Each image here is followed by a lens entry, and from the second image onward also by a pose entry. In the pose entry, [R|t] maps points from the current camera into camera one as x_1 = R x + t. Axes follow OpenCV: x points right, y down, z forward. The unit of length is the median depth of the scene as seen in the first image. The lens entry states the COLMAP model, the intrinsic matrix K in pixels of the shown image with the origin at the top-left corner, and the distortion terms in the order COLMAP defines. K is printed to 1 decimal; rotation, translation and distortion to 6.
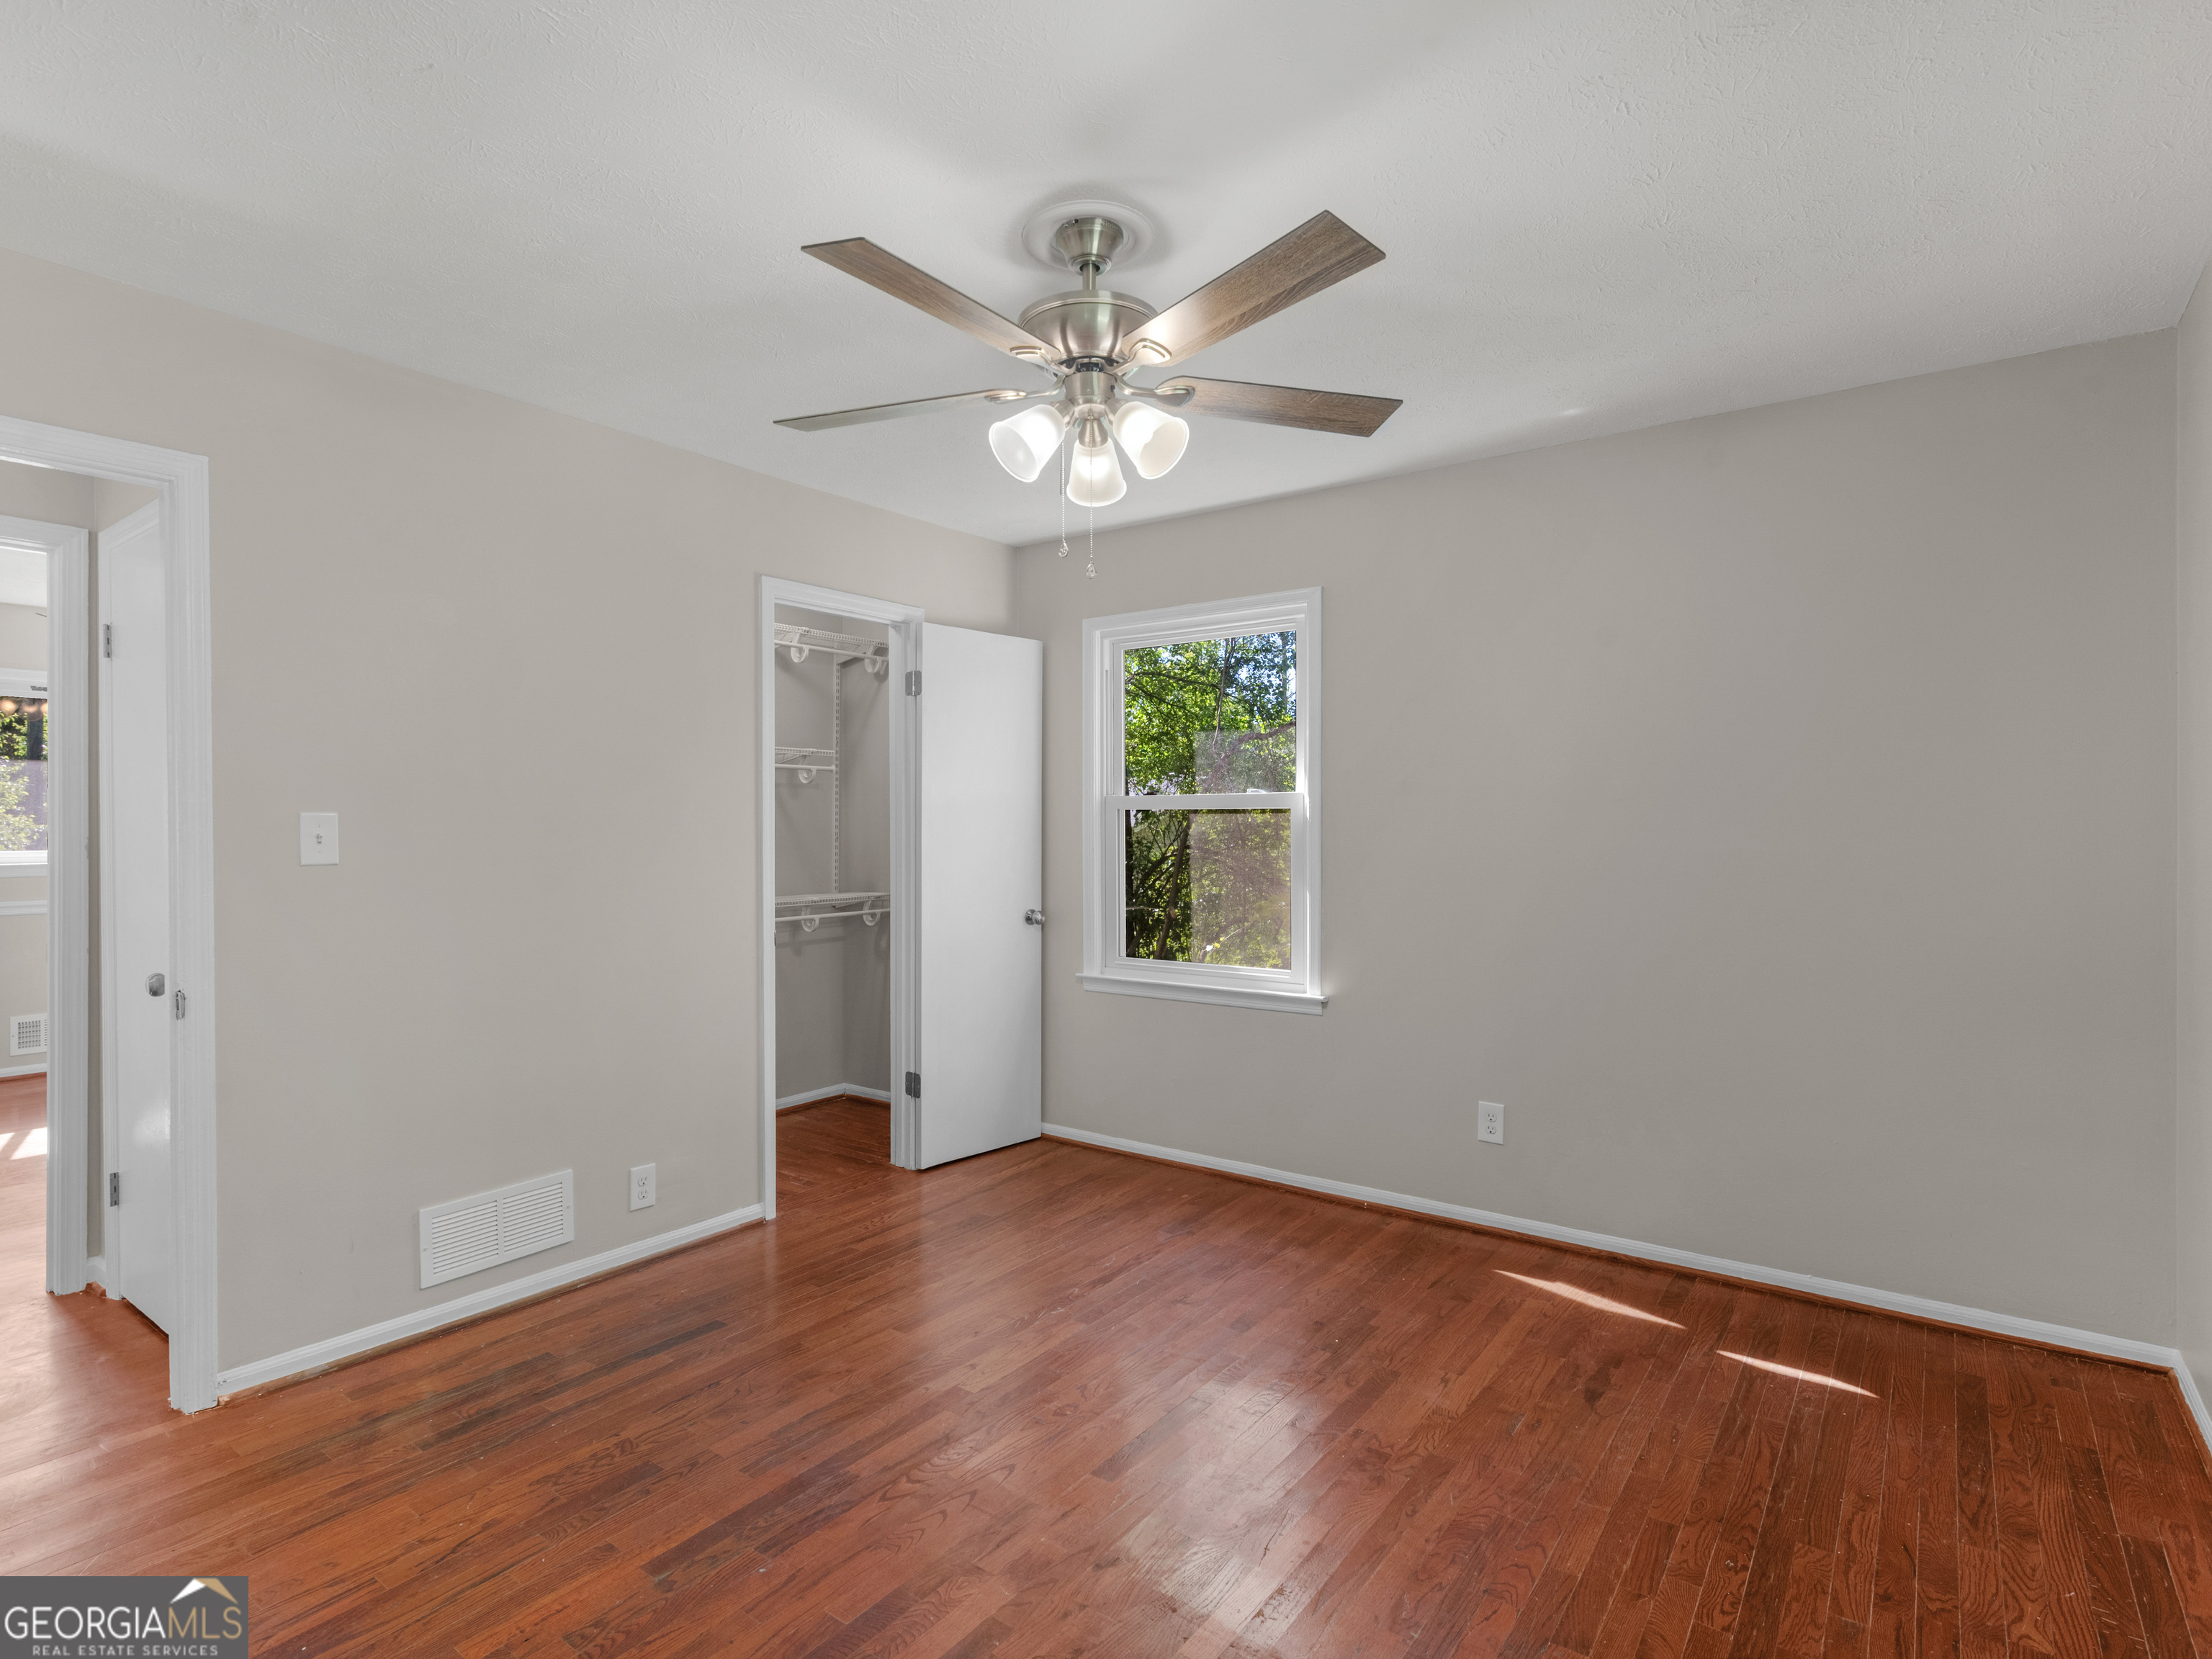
lens RADIAL K [[1072.0, 0, 1036.8], [0, 1072.0, 827.0], [0, 0, 1]] dist [-0.003938, 0.000390]
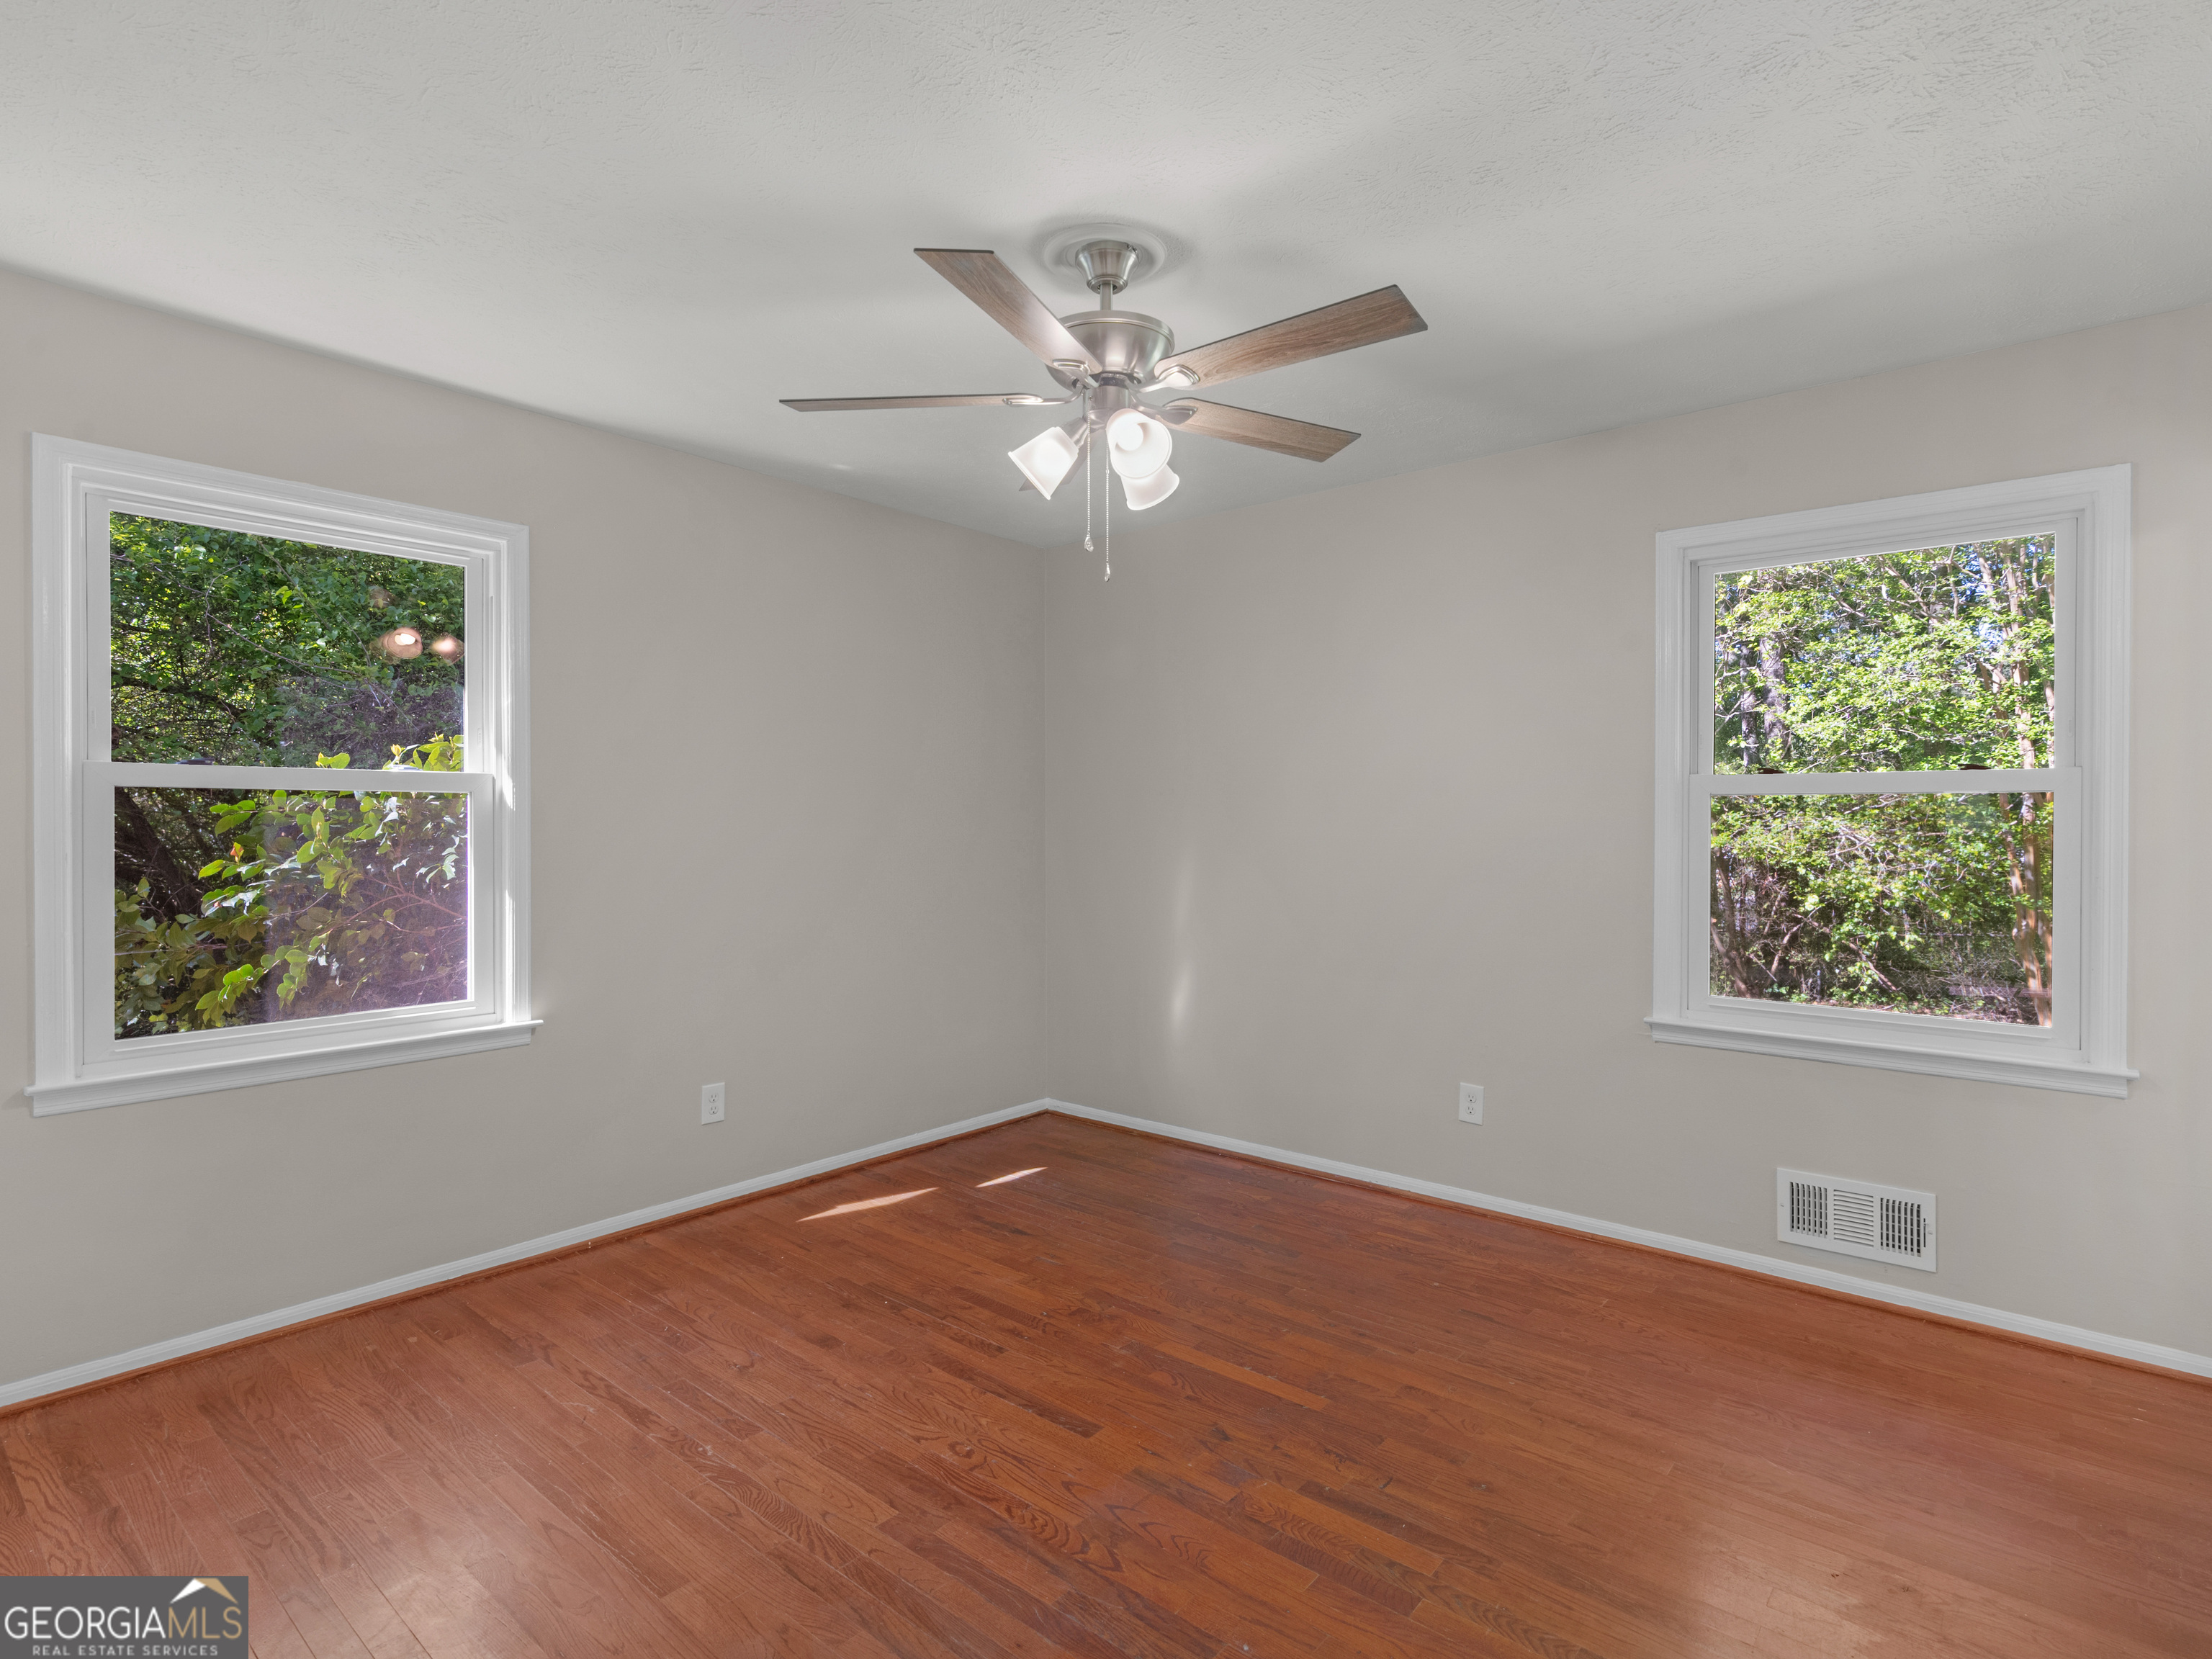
lens RADIAL K [[1117.0, 0, 1101.6], [0, 1117.0, 810.3], [0, 0, 1]] dist [-0.001006, 0.000153]
pose [[0.081381, 0.004065, 0.996675, -0.740516], [0.003019, 0.999986, -0.004326, 0.000359], [-0.996678, 0.003361, 0.081368, 0.644285]]
